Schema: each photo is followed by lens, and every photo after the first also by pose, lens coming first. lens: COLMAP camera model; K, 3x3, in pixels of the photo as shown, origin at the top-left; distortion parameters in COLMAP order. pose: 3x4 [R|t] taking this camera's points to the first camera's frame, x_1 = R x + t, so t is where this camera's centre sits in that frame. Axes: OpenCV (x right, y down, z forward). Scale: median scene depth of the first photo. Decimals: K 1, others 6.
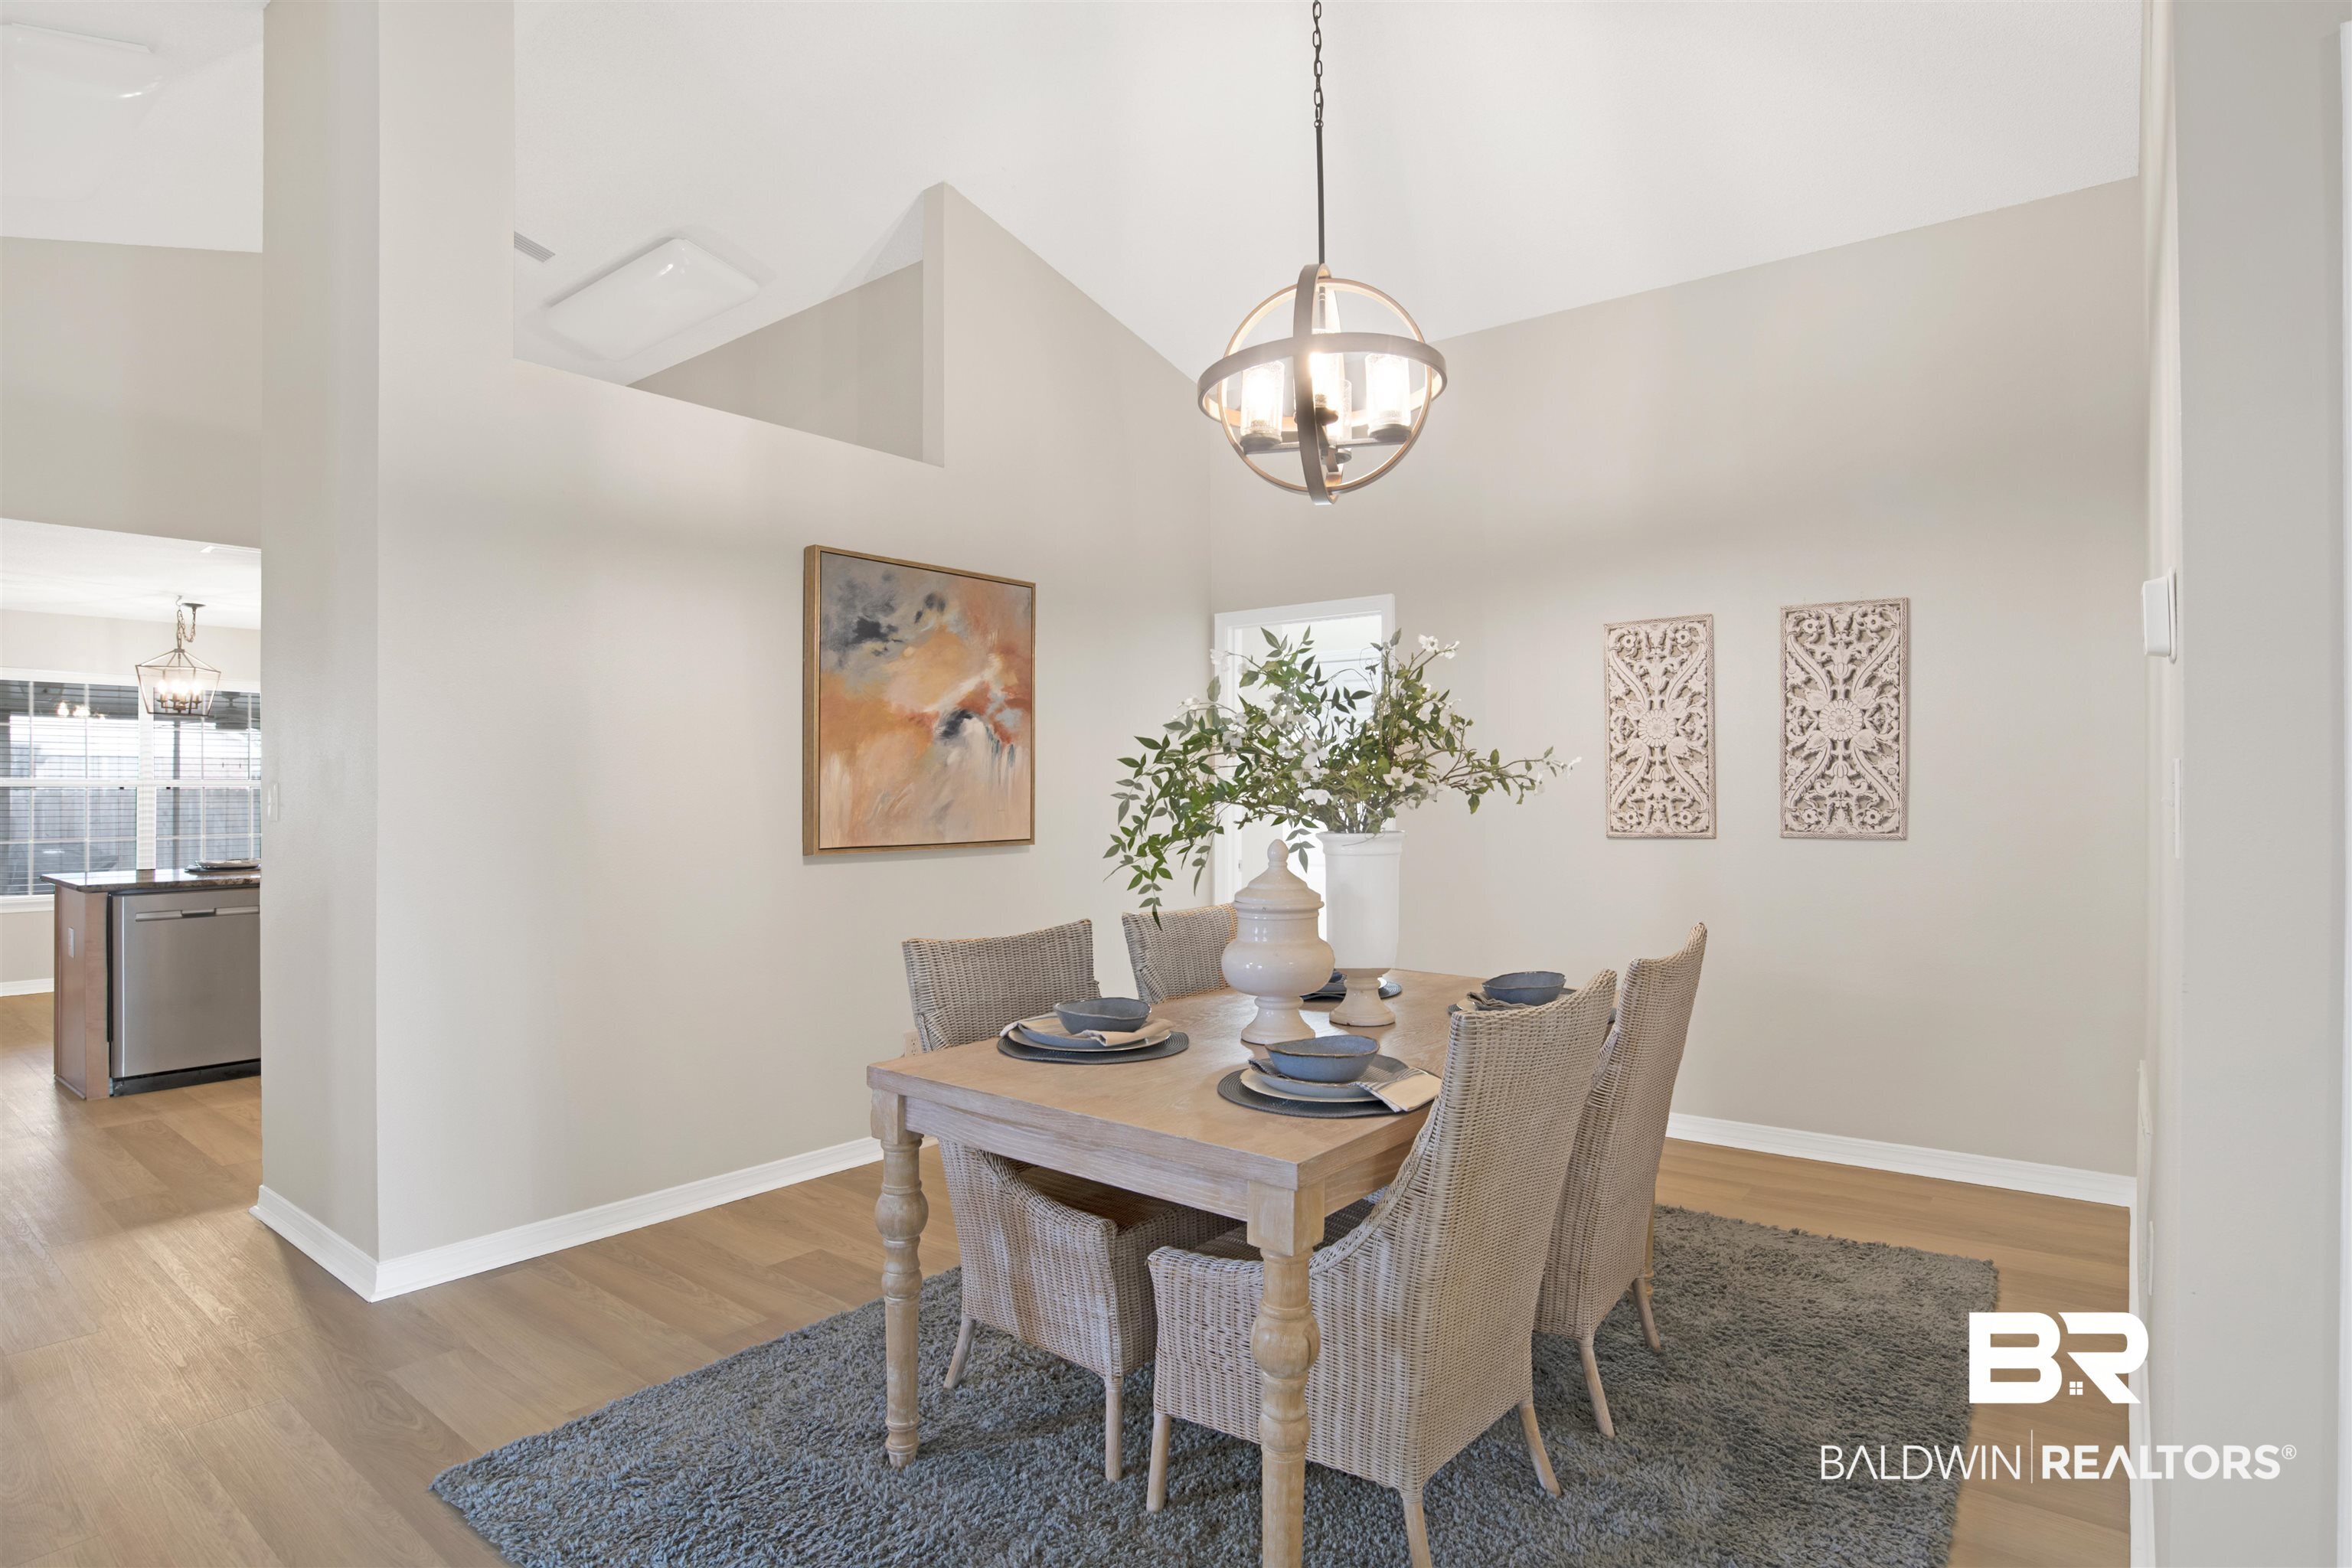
lens RADIAL K [[1243.4, 0, 1195.5], [0, 1243.4, 786.7], [0, 0, 1]] dist [-0.062939, 0.017268]
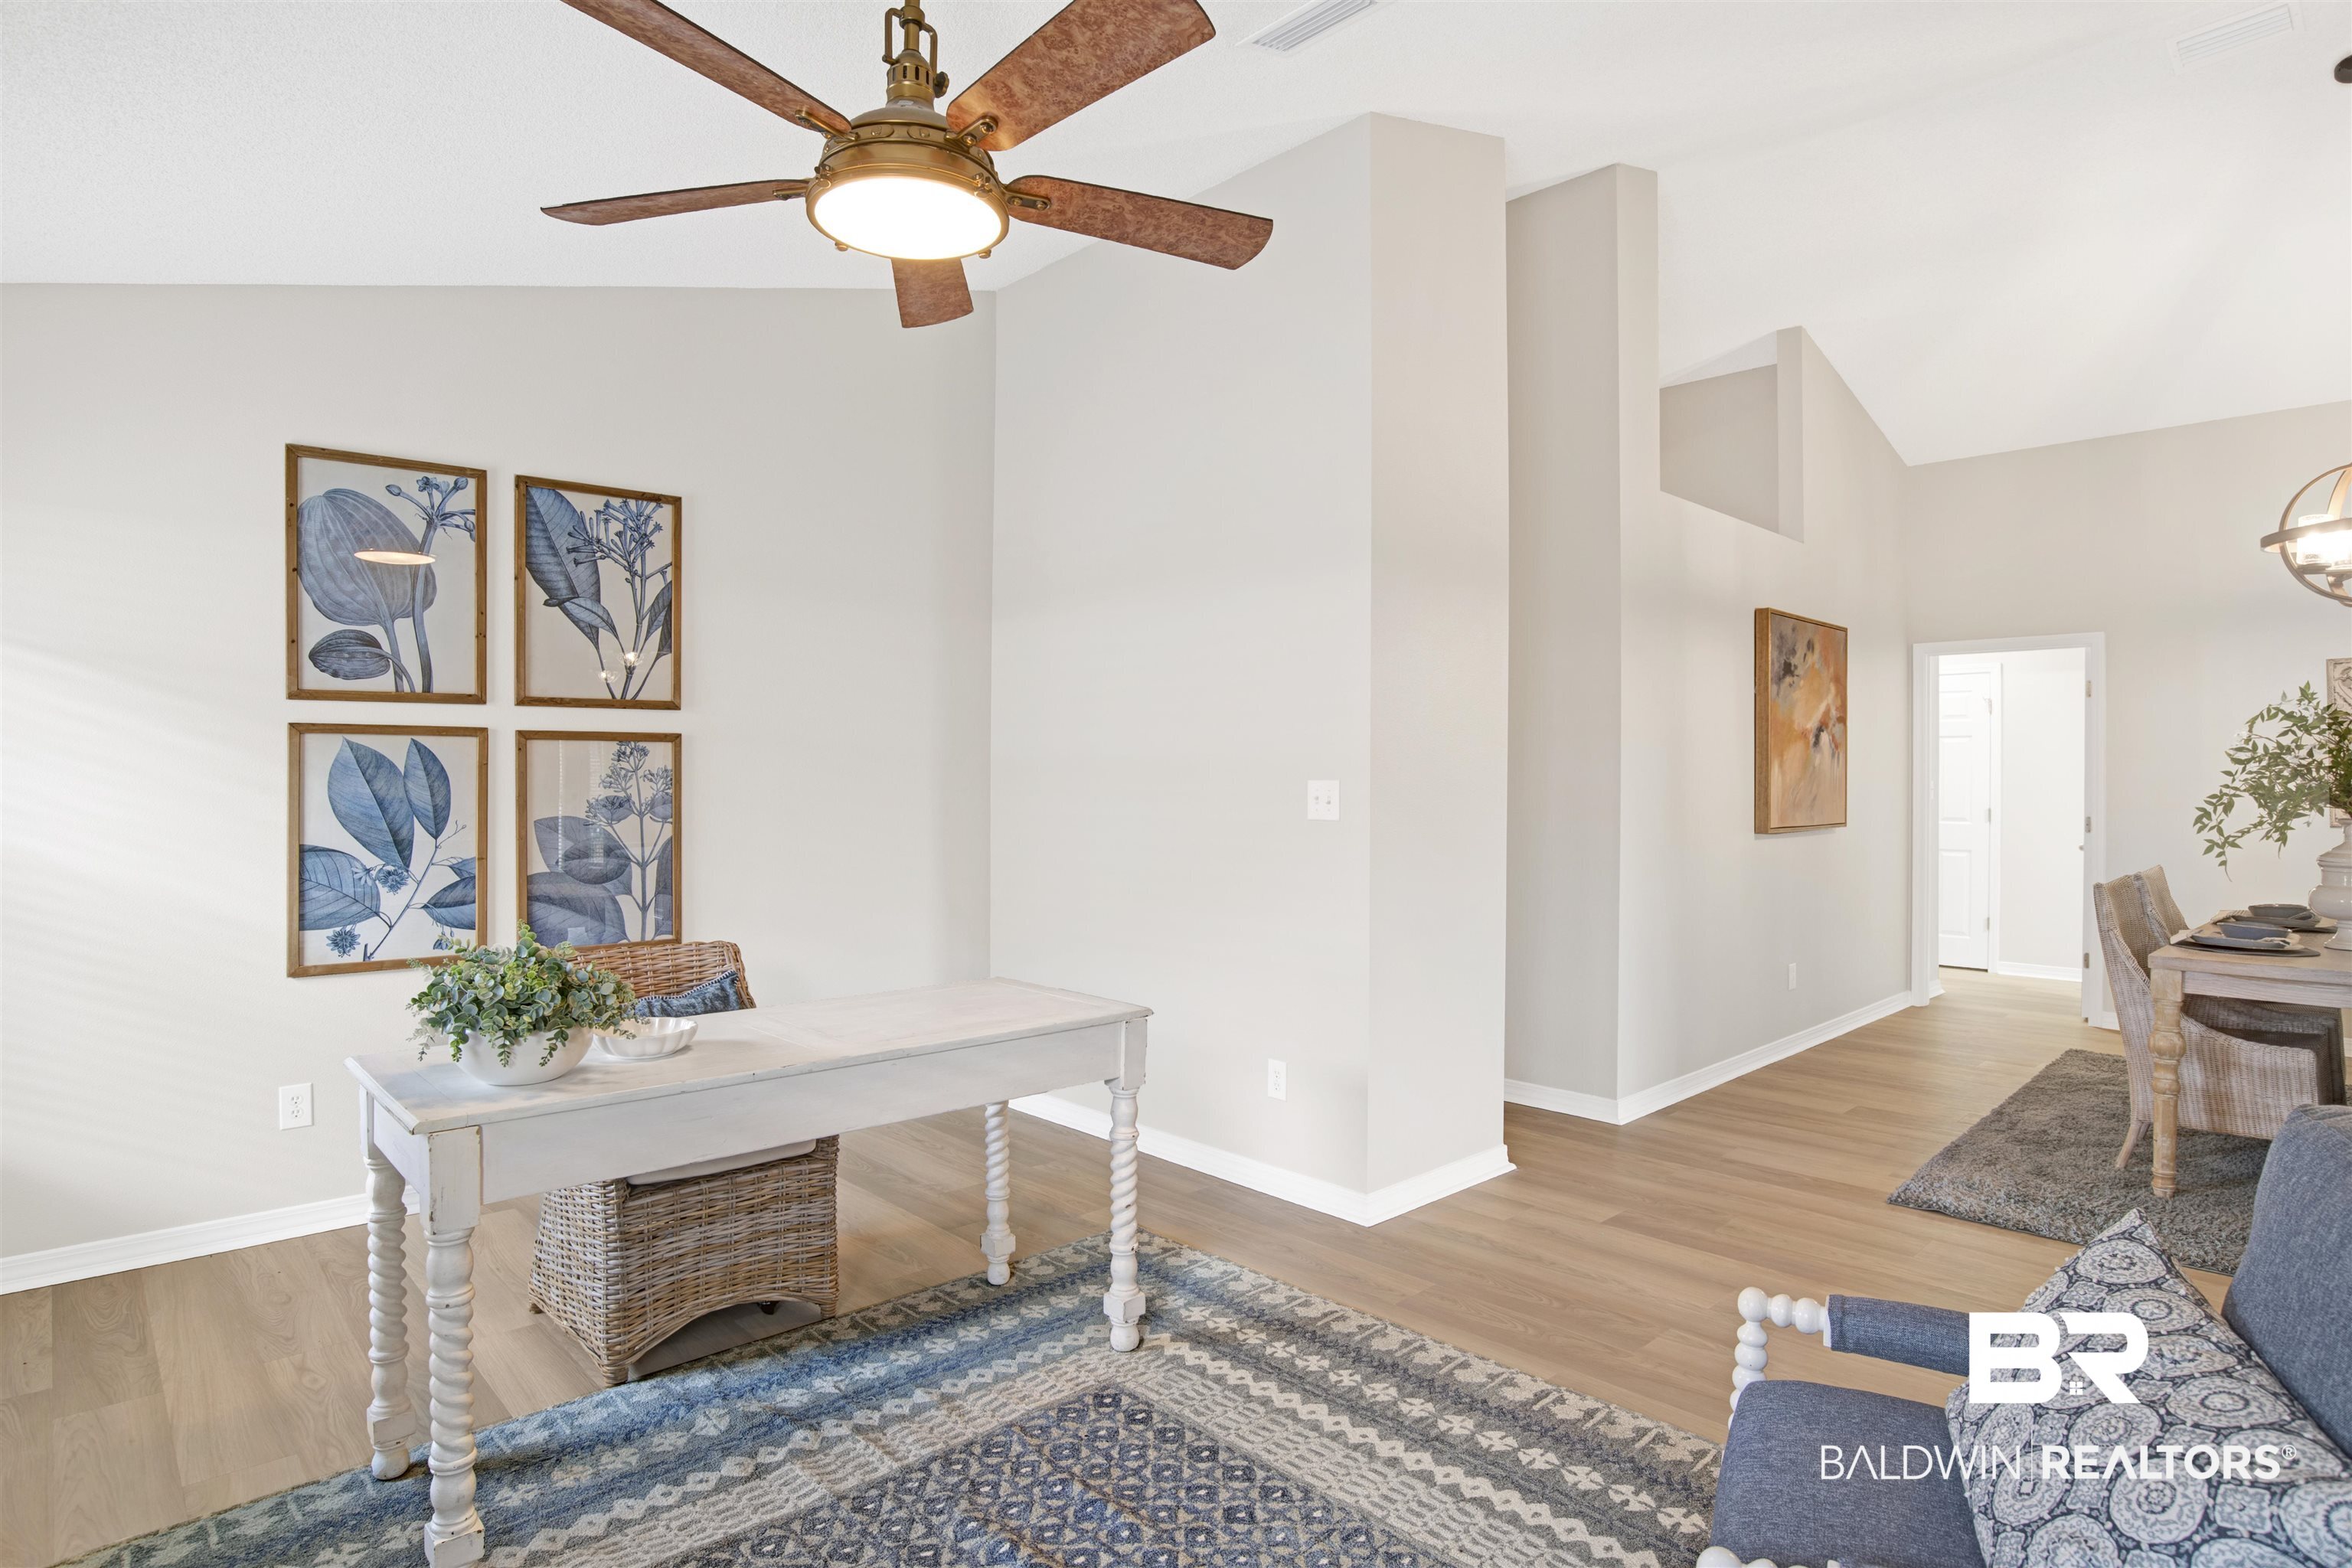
lens RADIAL K [[1243.4, 0, 1231.4], [0, 1243.4, 777.5], [0, 0, 1]] dist [-0.062939, 0.017268]
pose [[0.991055, 0.007619, -0.133236, -0.704961], [-0.007319, 0.999969, 0.002739, -0.006011], [0.133252, -0.001739, 0.991081, -0.428964]]
